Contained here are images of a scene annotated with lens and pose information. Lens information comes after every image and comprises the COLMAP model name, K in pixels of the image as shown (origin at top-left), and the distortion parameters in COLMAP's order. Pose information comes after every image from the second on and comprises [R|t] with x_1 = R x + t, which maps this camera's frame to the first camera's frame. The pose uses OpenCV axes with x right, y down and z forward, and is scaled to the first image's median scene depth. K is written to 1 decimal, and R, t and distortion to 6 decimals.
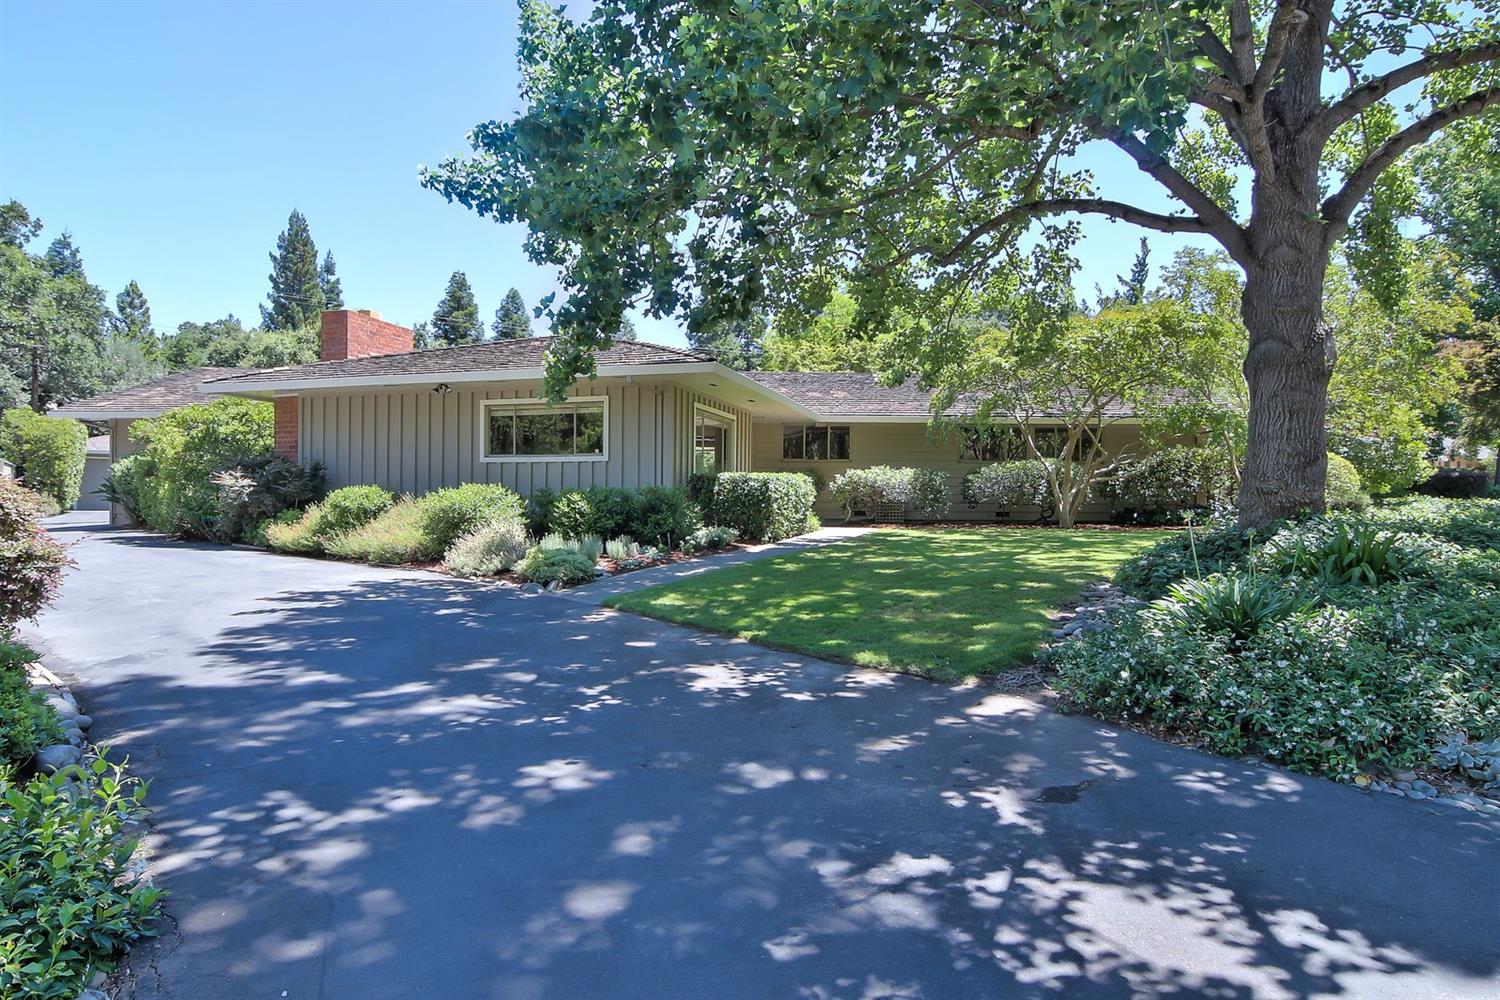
lens RADIAL K [[854.6, 0, 750.0], [0, 854.6, 500.0], [0, 0, 1]] dist [-0.008216, -0.001718]
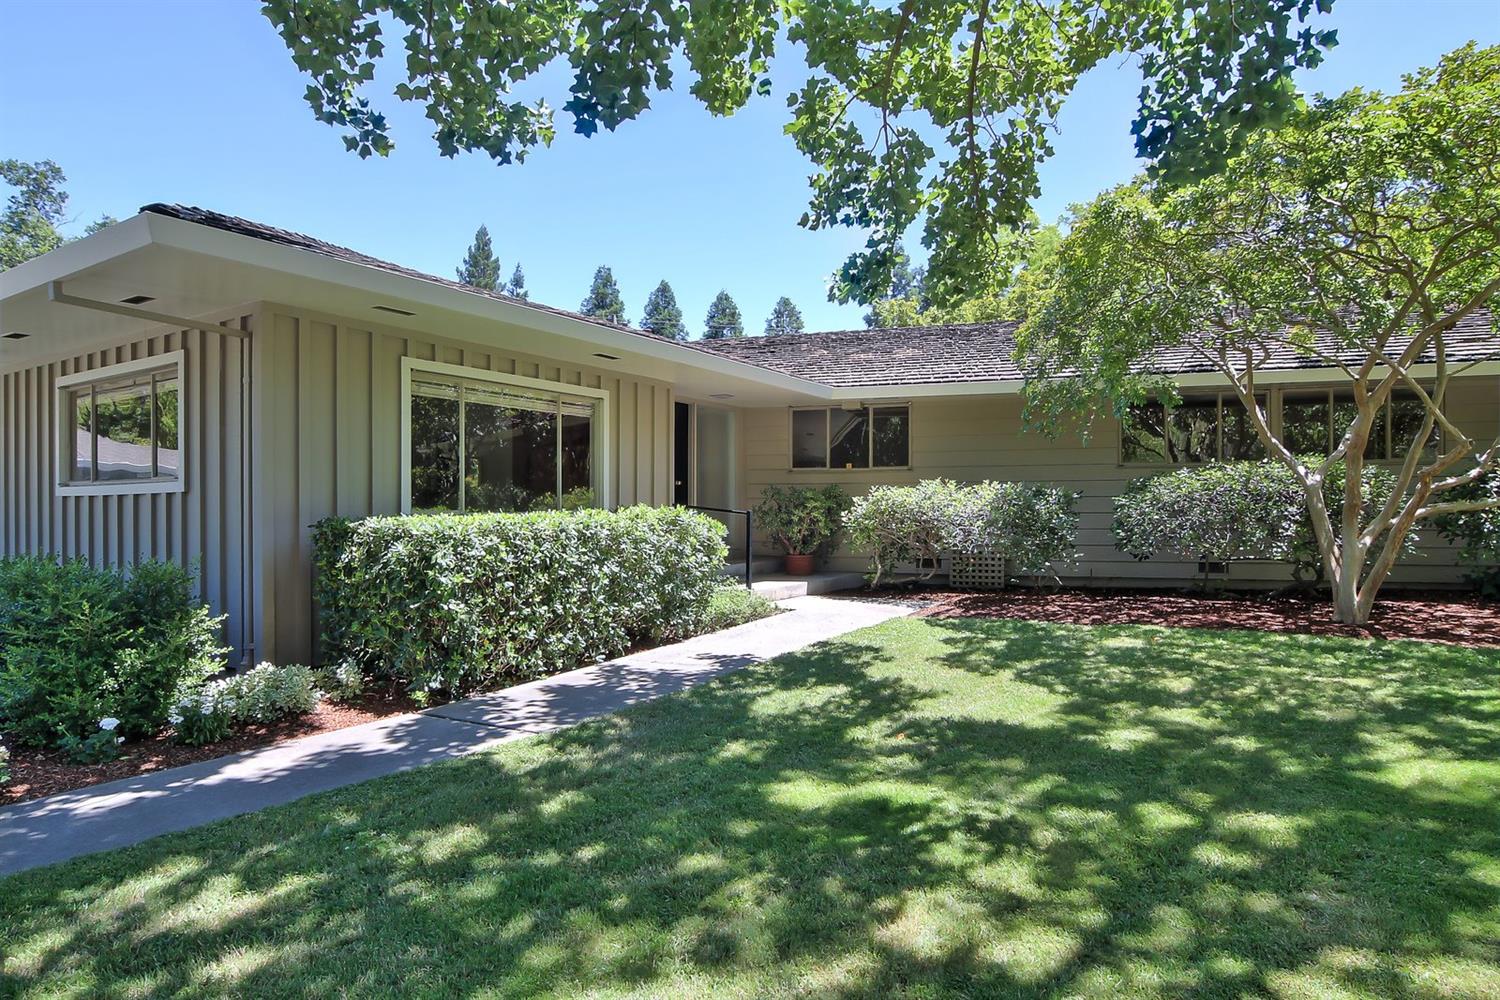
lens RADIAL K [[854.6, 0, 750.0], [0, 854.6, 500.0], [0, 0, 1]] dist [-0.008216, -0.001718]
pose [[0.961518, -0.012136, -0.274473, 0.199926], [0.011106, 0.999924, -0.005308, -0.028208], [0.274517, 0.002056, 0.961580, 0.512170]]
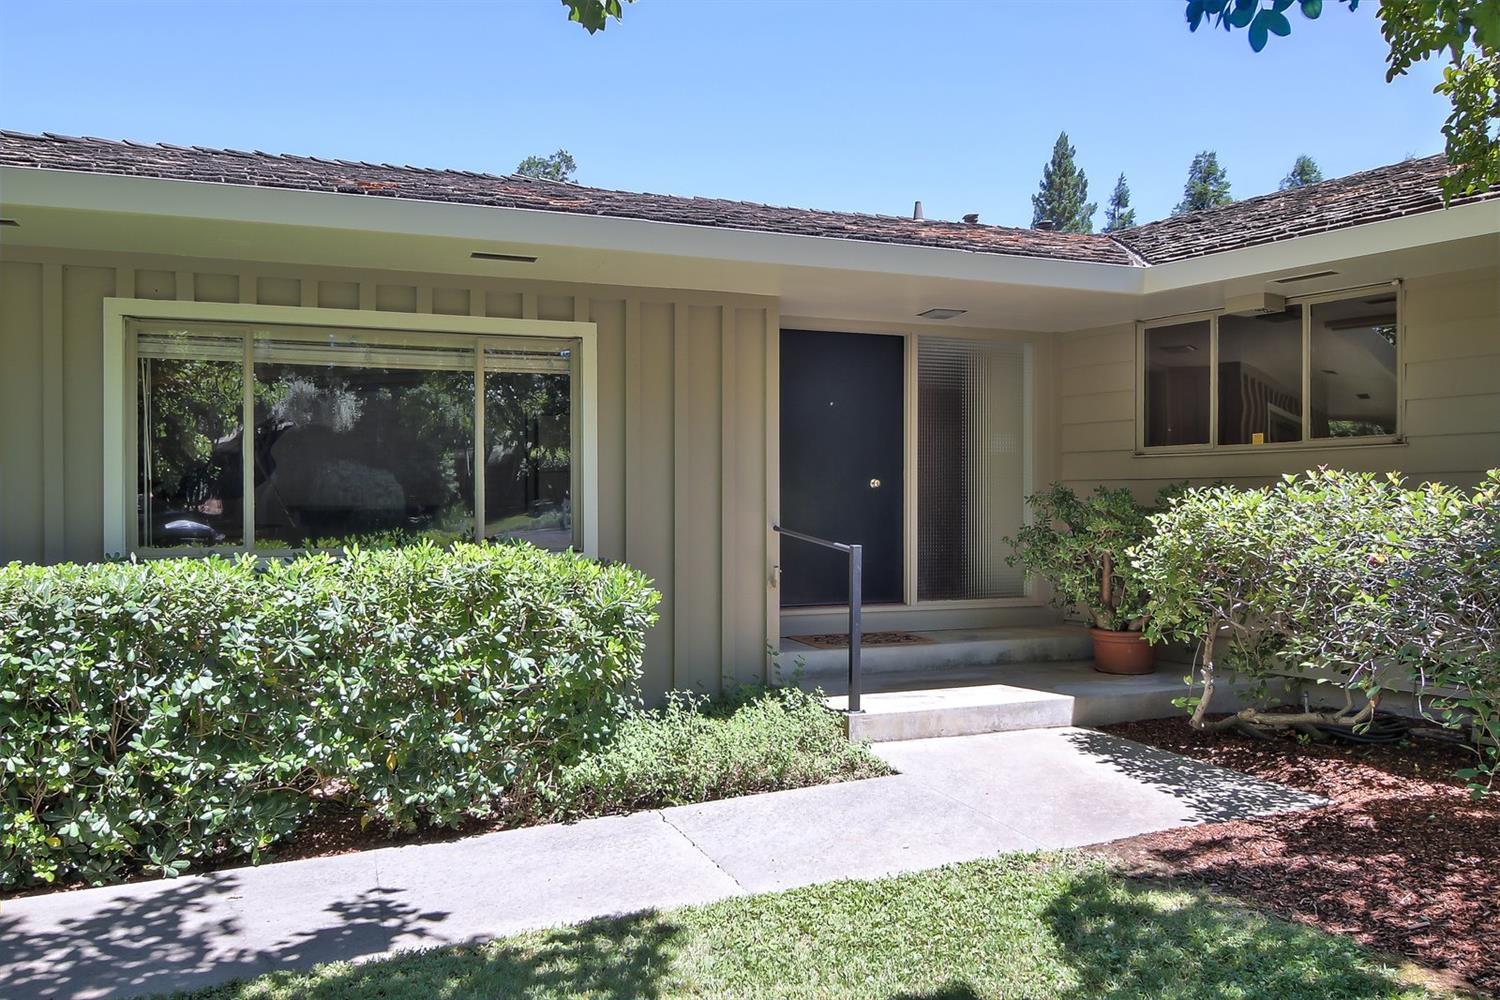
lens RADIAL K [[1047.6, 0, 750.0], [0, 1047.6, 500.0], [0, 0, 1]] dist [0.000718, -0.000433]
pose [[0.597420, -0.005342, -0.801910, 0.282020], [0.012103, 0.999924, 0.002356, -0.038550], [0.801837, -0.011113, 0.597440, 0.800792]]
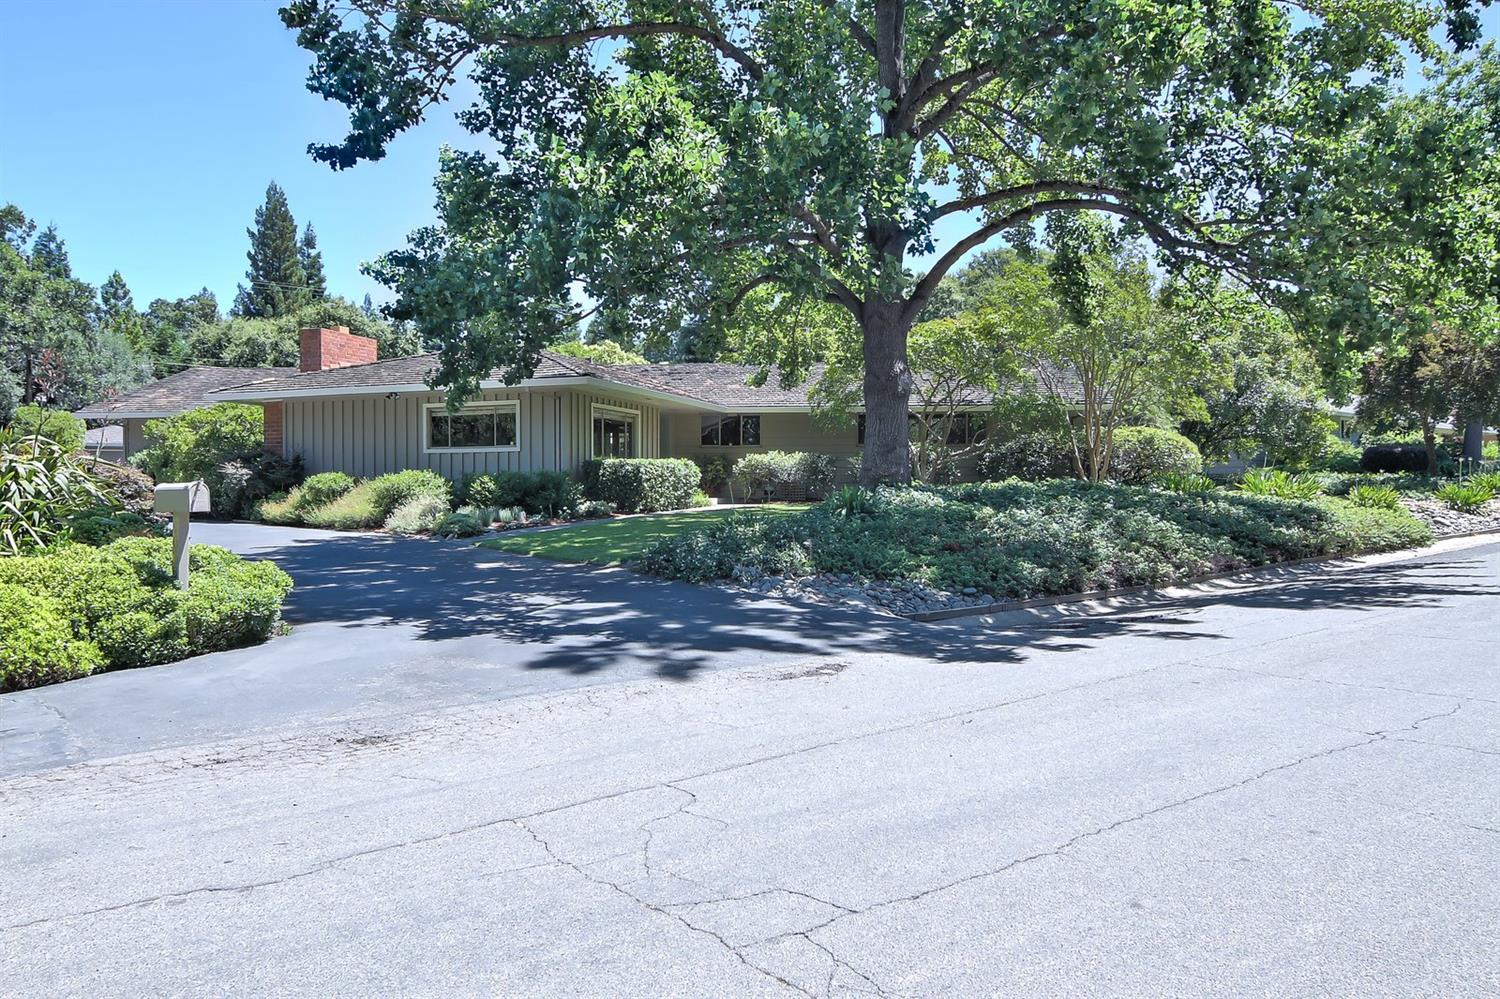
lens RADIAL K [[1013.9, 0, 750.0], [0, 1013.9, 499.5], [0, 0, 1]] dist [-0.005851, -0.000982]
pose [[0.998542, -0.009812, -0.053085, 0.204593], [0.010446, 0.999877, 0.011681, 0.010027], [0.052963, -0.012218, 0.998522, -0.394718]]
